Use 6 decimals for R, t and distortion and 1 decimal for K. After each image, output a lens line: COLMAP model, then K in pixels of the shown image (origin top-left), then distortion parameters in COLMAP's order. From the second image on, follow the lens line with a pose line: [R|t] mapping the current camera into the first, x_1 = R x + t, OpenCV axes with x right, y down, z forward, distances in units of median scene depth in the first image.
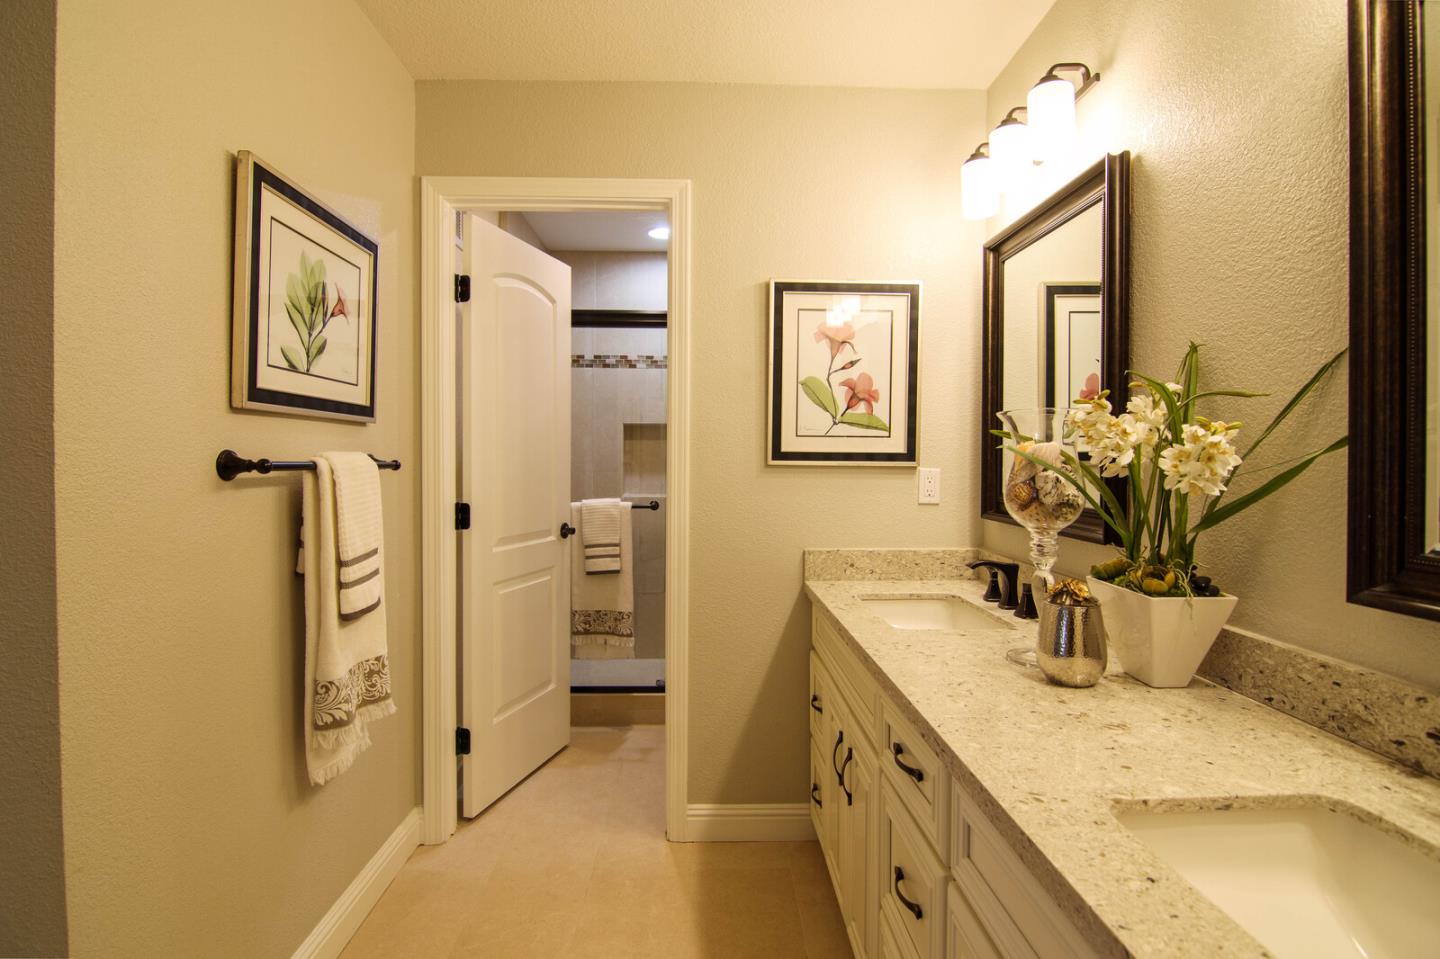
lens RADIAL K [[732.2, 0, 721.3], [0, 732.2, 472.8], [0, 0, 1]] dist [-0.000428, -0.015815]
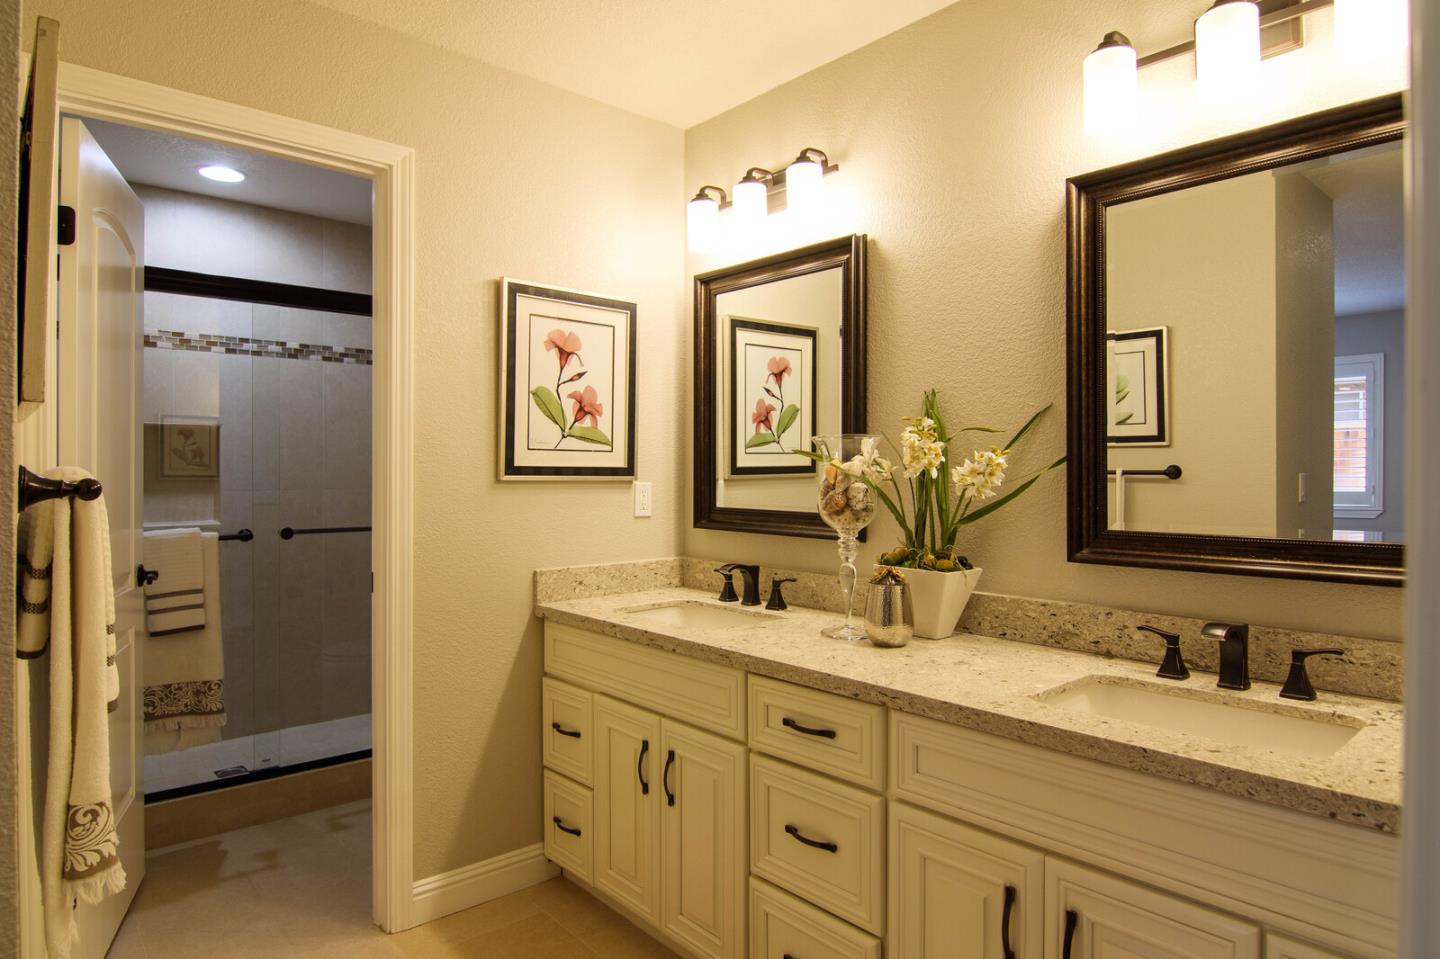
lens RADIAL K [[854.9, 0, 716.2], [0, 854.9, 474.0], [0, 0, 1]] dist [-0.003306, -0.004846]
pose [[0.770356, -0.003878, 0.637603, -0.408245], [0.013699, 0.999851, -0.010470, -0.004031], [-0.637467, 0.016800, 0.770294, 0.008585]]
